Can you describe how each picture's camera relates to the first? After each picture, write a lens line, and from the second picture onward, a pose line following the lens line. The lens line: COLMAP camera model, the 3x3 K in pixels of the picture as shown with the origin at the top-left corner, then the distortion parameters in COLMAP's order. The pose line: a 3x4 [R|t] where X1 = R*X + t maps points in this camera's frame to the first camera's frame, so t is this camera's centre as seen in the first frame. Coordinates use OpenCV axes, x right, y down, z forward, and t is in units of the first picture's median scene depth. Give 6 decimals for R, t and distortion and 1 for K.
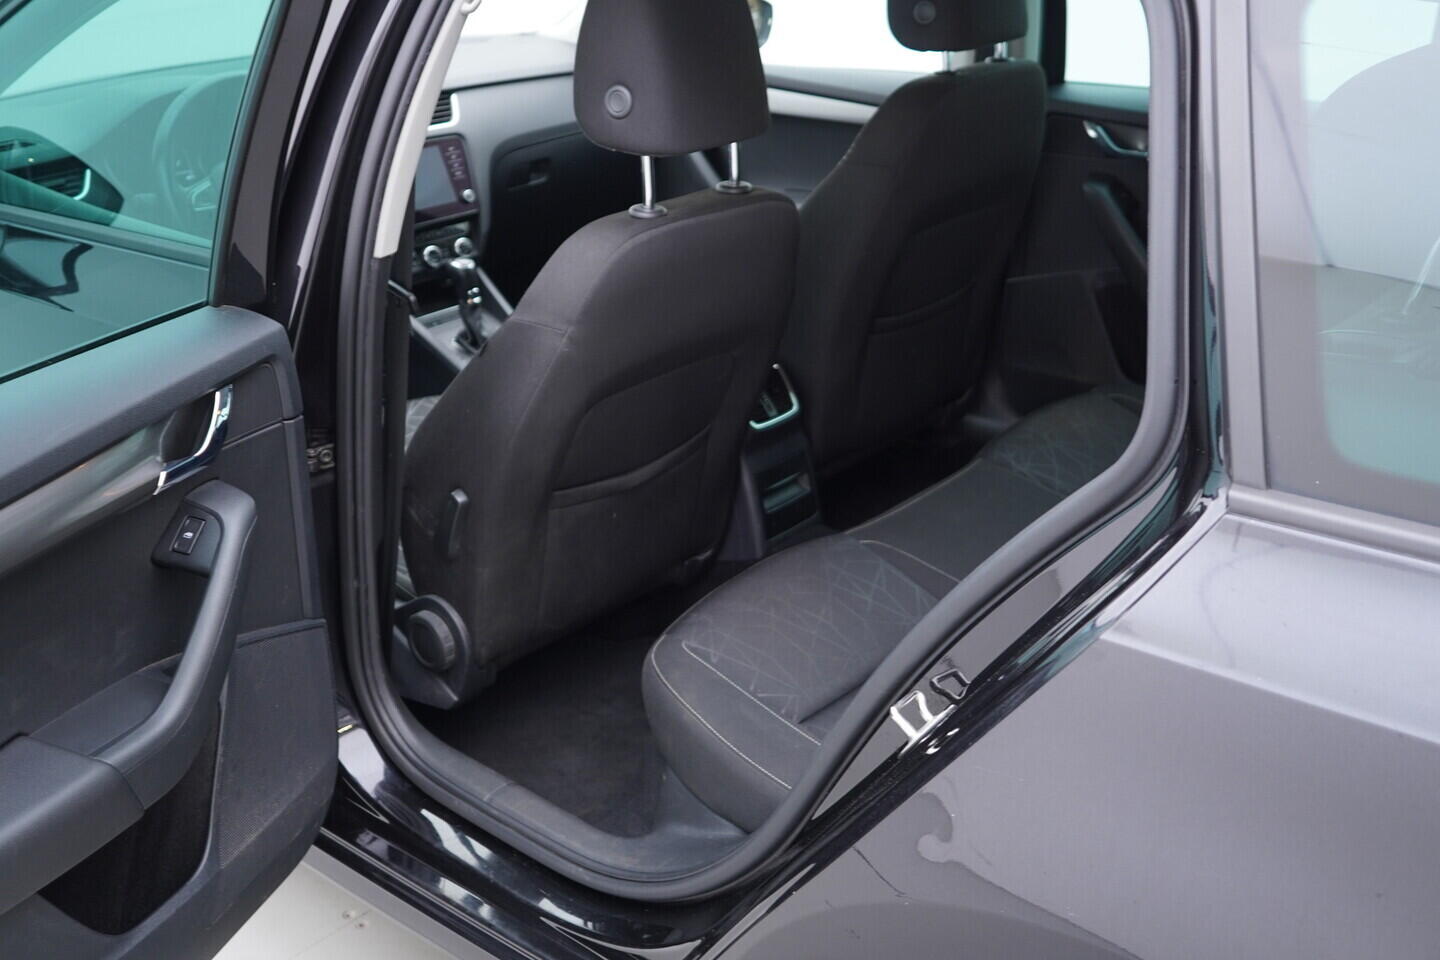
lens RADIAL K [[1476.2, 0, 721.9], [0, 1476.2, 481.3], [0, 0, 1]] dist [0.005493, 0.000000]
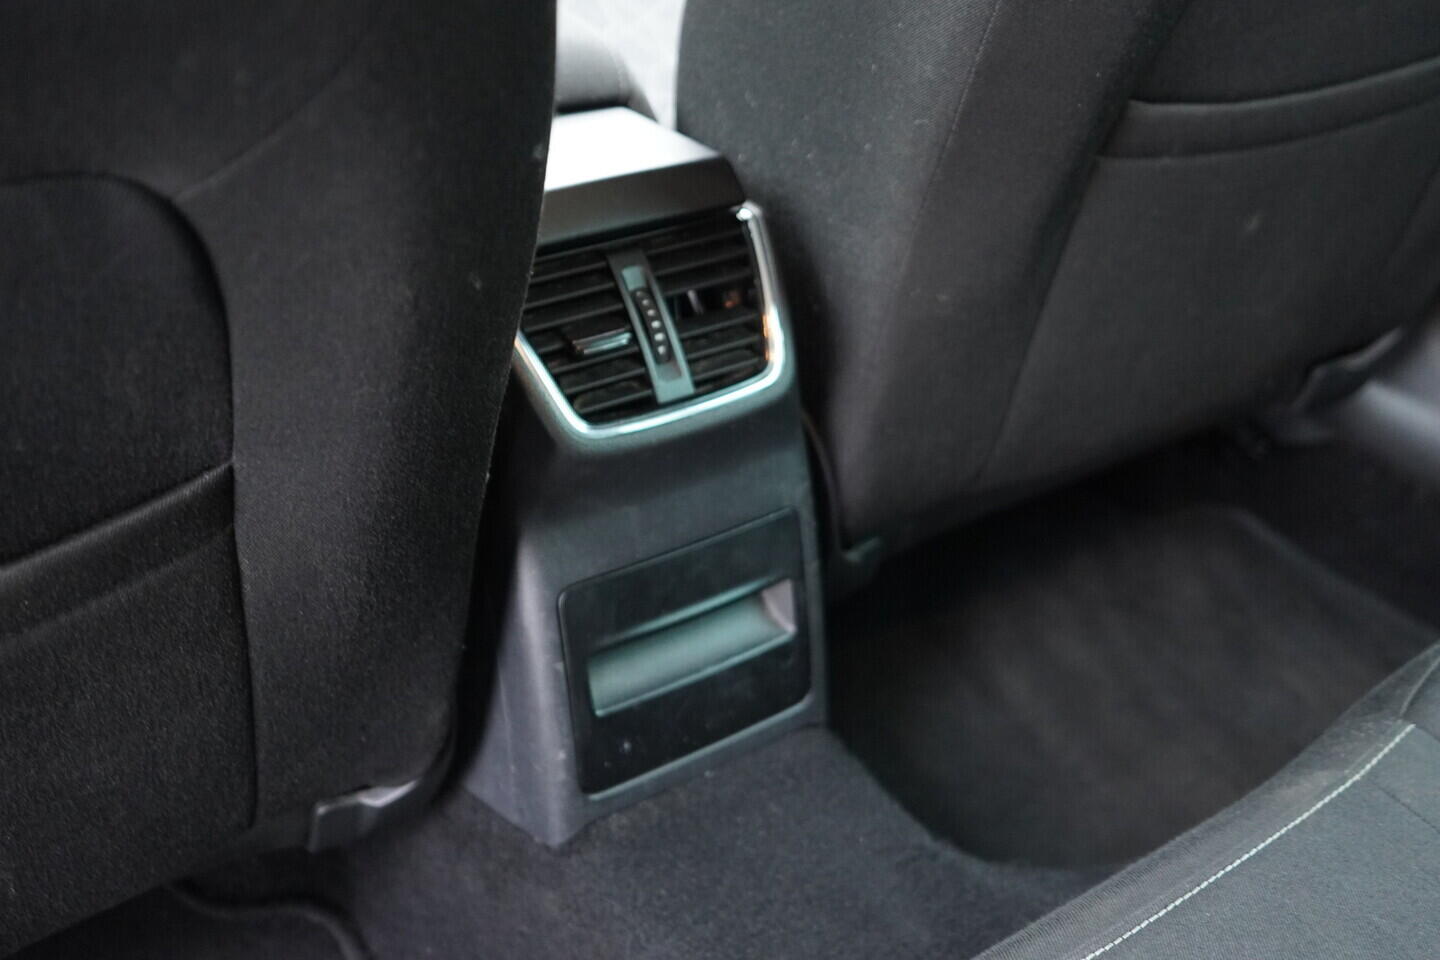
lens RADIAL K [[1476.2, 0, 717.9], [0, 1476.2, 484.9], [0, 0, 1]] dist [0.005493, 0.000000]
pose [[0.961004, 0.204269, -0.186403, 0.098704], [-0.168606, 0.967093, 0.190533, -0.082768], [0.219189, -0.151674, 0.963821, 0.725759]]
